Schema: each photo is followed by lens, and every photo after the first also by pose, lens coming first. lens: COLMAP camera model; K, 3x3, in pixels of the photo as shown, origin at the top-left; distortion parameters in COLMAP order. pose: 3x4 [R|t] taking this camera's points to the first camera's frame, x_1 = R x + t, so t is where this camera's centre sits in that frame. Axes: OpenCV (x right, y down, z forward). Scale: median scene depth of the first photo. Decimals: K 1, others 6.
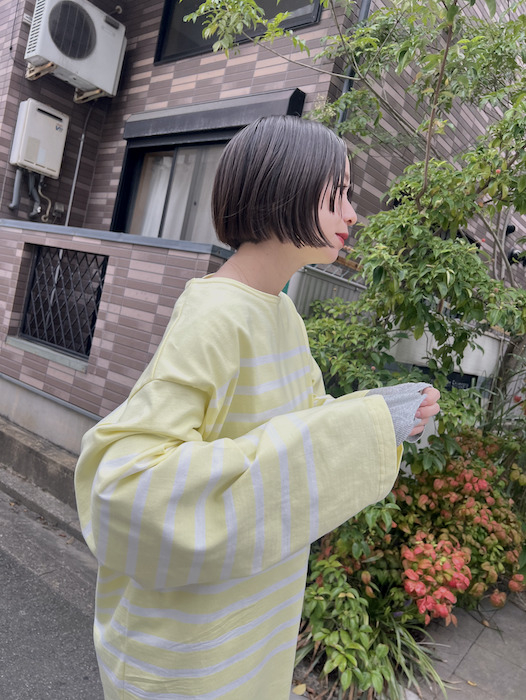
lens RADIAL K [[530.2, 0, 263.0], [0, 530.2, 350.0], [0, 0, 1]] dist [0.009790, -0.000418]
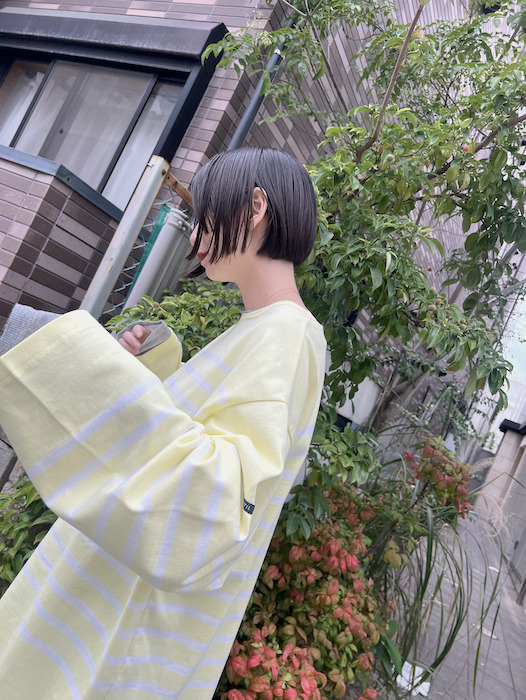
lens RADIAL K [[530.2, 0, 263.0], [0, 530.2, 350.0], [0, 0, 1]] dist [0.009790, -0.000418]
pose [[0.943924, 0.220408, 0.245820, 0.046693], [-0.210482, 0.975348, -0.066288, 0.037471], [-0.254371, 0.010830, 0.967046, 0.303740]]
